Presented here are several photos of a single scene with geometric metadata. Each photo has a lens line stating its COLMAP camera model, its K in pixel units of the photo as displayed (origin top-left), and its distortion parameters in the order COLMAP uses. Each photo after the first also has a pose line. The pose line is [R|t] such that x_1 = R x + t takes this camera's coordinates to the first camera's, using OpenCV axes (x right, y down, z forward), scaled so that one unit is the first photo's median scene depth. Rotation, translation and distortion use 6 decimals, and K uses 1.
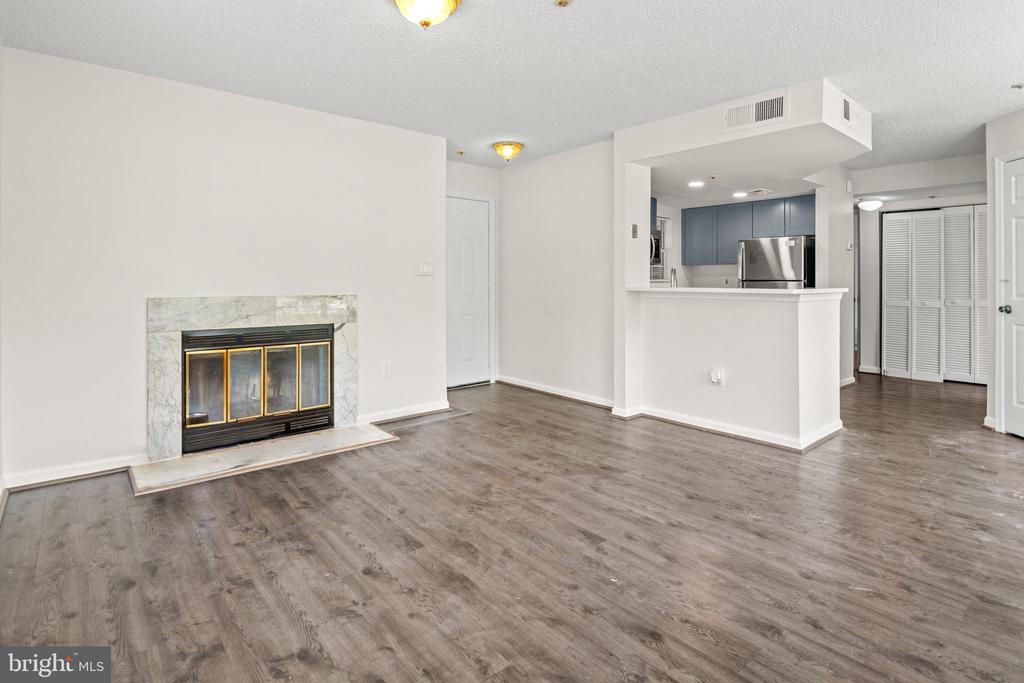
lens RADIAL K [[512.1, 0, 512.5], [0, 512.1, 273.7], [0, 0, 1]] dist [-0.004995, -0.004351]
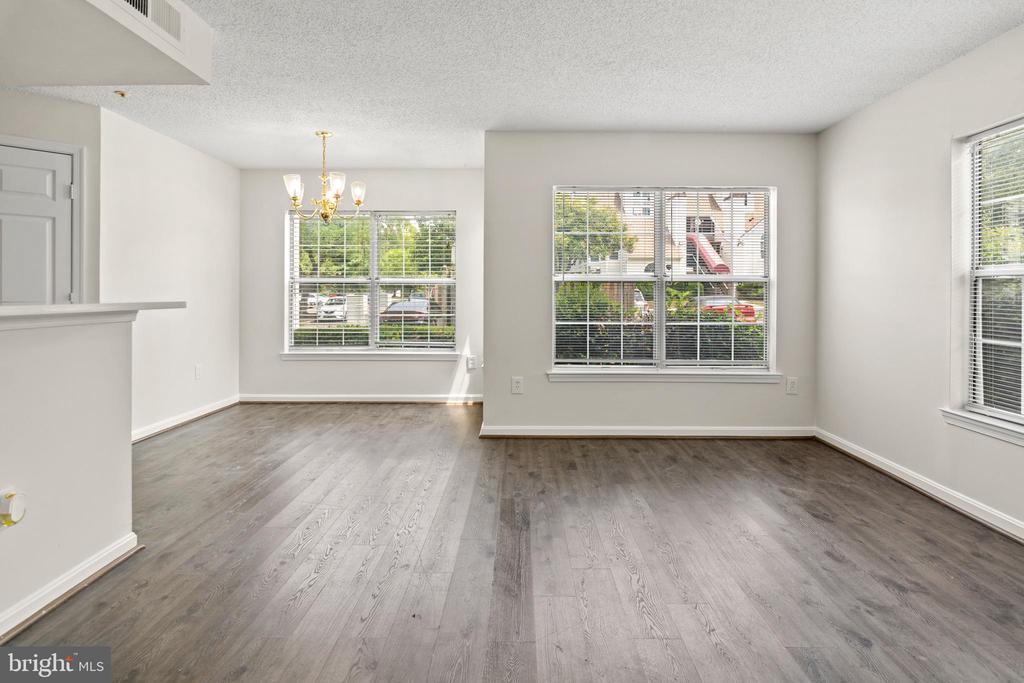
lens RADIAL K [[512.1, 0, 511.8], [0, 512.1, 291.8], [0, 0, 1]] dist [-0.004995, -0.004351]
pose [[-0.757743, -0.006070, 0.652525, -0.260705], [-0.016613, 0.999812, -0.009992, 0.018750], [-0.652341, -0.018411, -0.757702, 1.372488]]
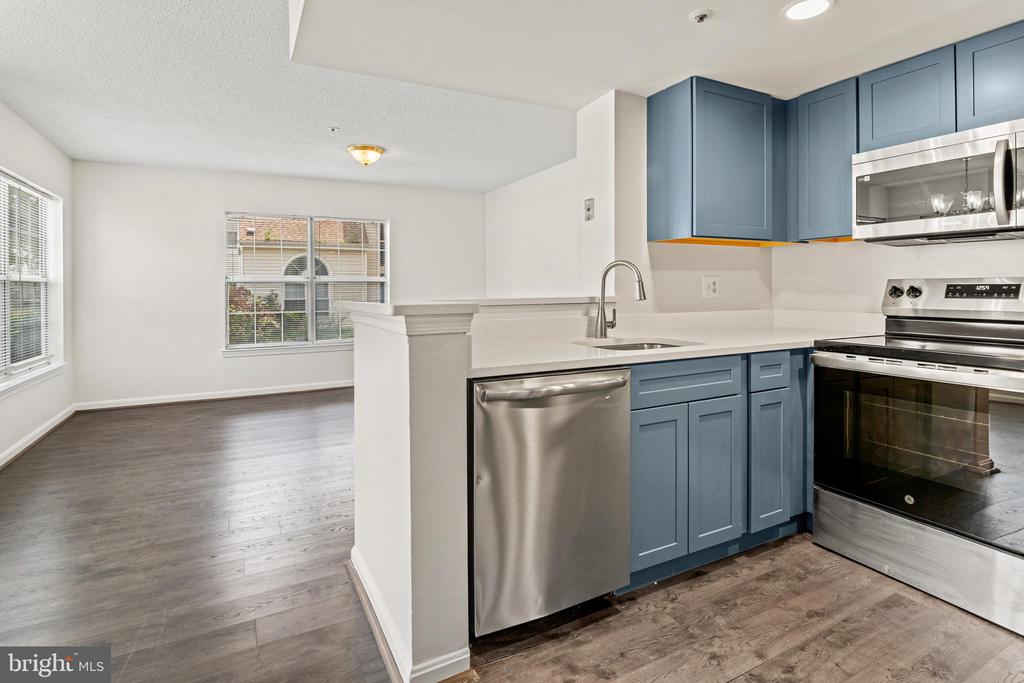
lens RADIAL K [[512.1, 0, 514.0], [0, 512.1, 288.9], [0, 0, 1]] dist [-0.004995, -0.004351]
pose [[-0.209366, 0.000839, -0.977837, 1.307386], [0.023785, 0.999708, -0.004235, 0.024909], [0.977548, -0.024145, -0.209325, 1.540562]]
